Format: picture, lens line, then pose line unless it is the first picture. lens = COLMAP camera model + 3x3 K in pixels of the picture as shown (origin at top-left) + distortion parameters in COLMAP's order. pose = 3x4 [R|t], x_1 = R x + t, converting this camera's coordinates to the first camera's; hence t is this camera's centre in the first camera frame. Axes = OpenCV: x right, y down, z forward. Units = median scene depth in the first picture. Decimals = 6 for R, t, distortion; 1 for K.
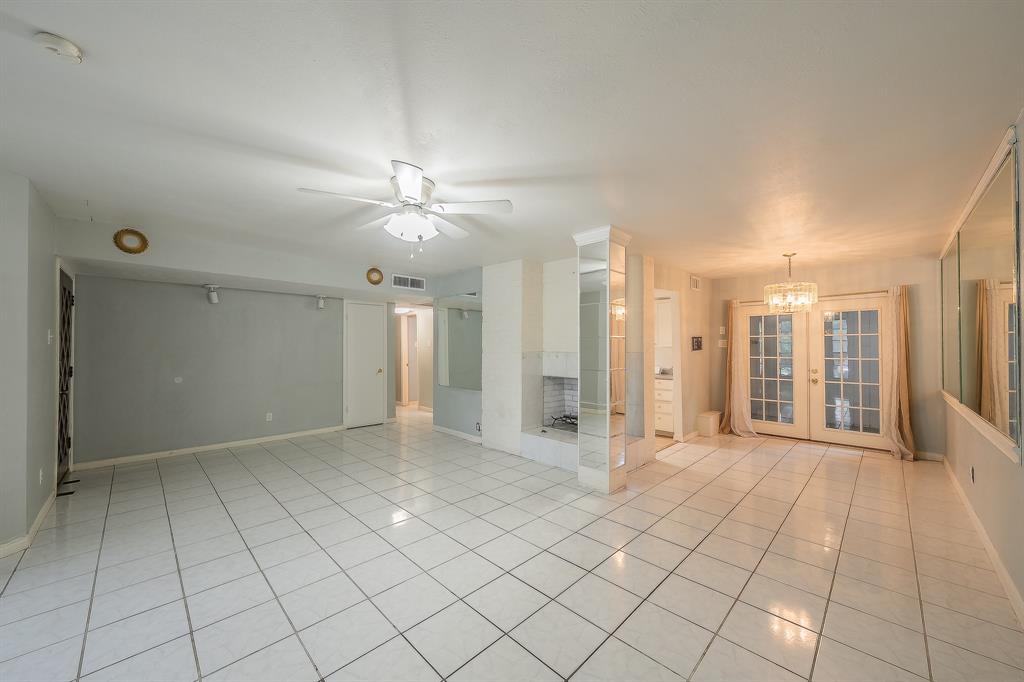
lens RADIAL K [[372.0, 0, 520.9], [0, 372.0, 337.9], [0, 0, 1]] dist [-0.001129, -0.000032]
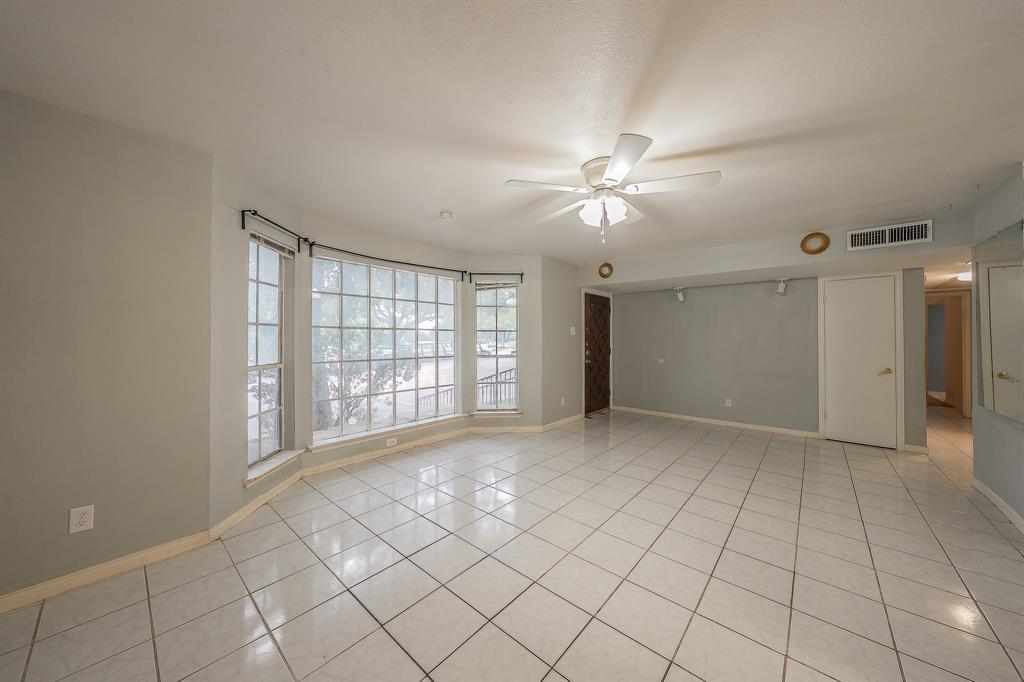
lens RADIAL K [[359.8, 0, 514.2], [0, 359.8, 333.2], [0, 0, 1]] dist [0.015853, -0.000051]
pose [[0.065027, -0.010459, -0.997829, 0.290698], [0.026143, 0.999620, -0.008774, 0.007659], [0.997541, -0.025515, 0.065276, 0.309945]]
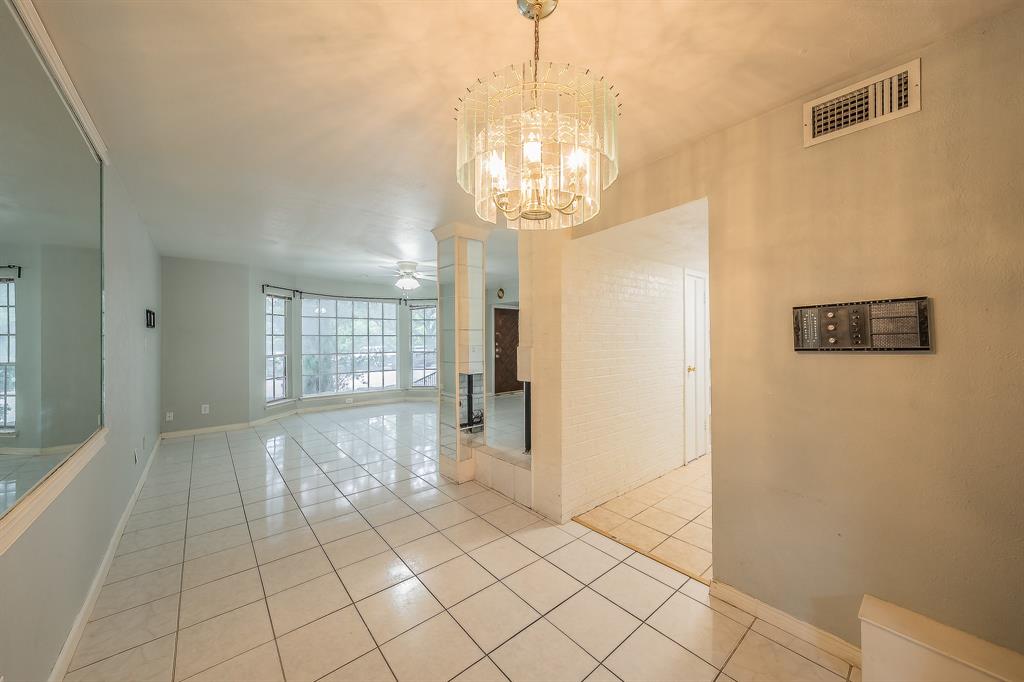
lens RADIAL K [[372.0, 0, 511.5], [0, 372.0, 329.8], [0, 0, 1]] dist [-0.001129, -0.000032]
pose [[-0.101431, -0.016375, -0.994708, 0.794854], [0.031160, 0.999322, -0.019628, 0.008873], [0.994354, -0.032986, -0.100852, 0.813226]]
